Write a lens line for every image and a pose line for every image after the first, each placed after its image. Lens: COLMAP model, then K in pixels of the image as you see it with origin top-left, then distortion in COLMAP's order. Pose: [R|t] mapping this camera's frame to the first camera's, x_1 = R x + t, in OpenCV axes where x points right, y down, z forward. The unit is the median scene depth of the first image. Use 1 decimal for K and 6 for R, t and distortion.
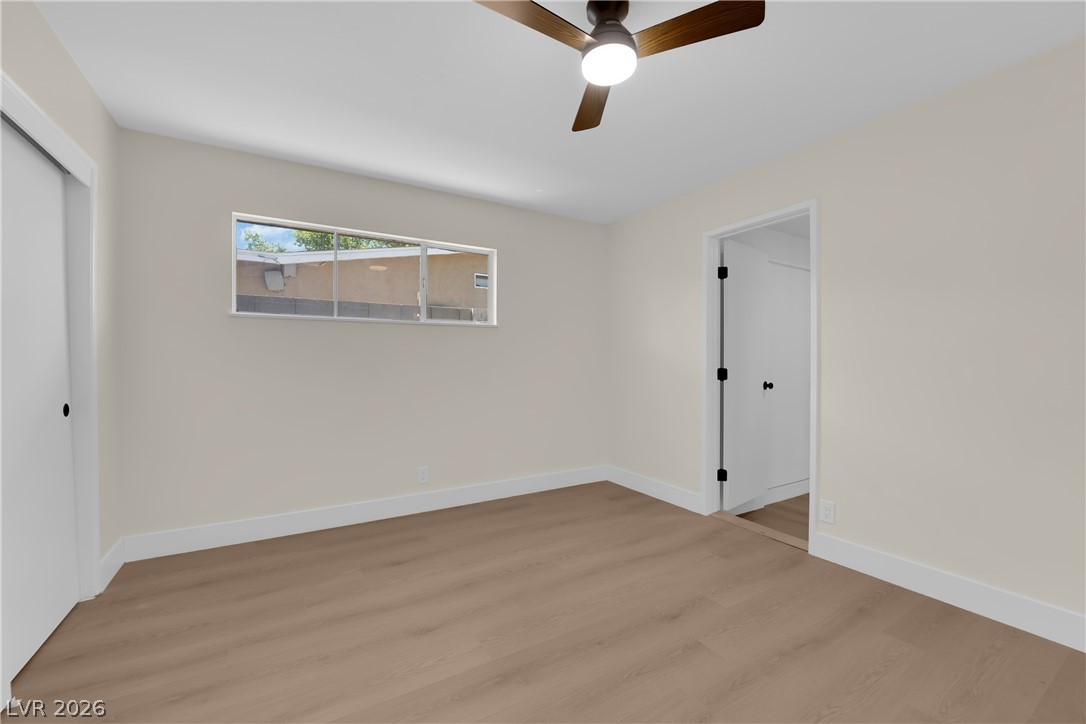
lens RADIAL K [[437.3, 0, 540.8], [0, 437.3, 363.1], [0, 0, 1]] dist [-0.011695, -0.001448]
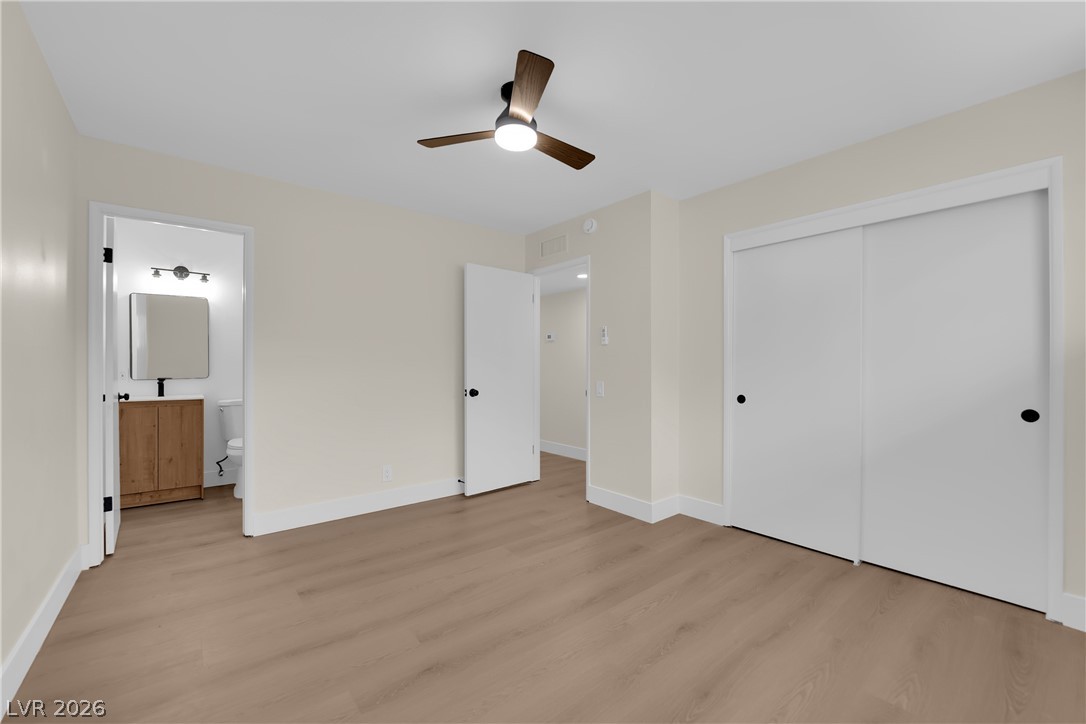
lens RADIAL K [[437.3, 0, 544.9], [0, 437.3, 364.7], [0, 0, 1]] dist [-0.011695, -0.001448]
pose [[-0.989350, -0.006730, -0.145397, 0.219816], [-0.007388, 0.999965, 0.003985, -0.011588], [0.145365, 0.005017, -0.989365, 1.961783]]
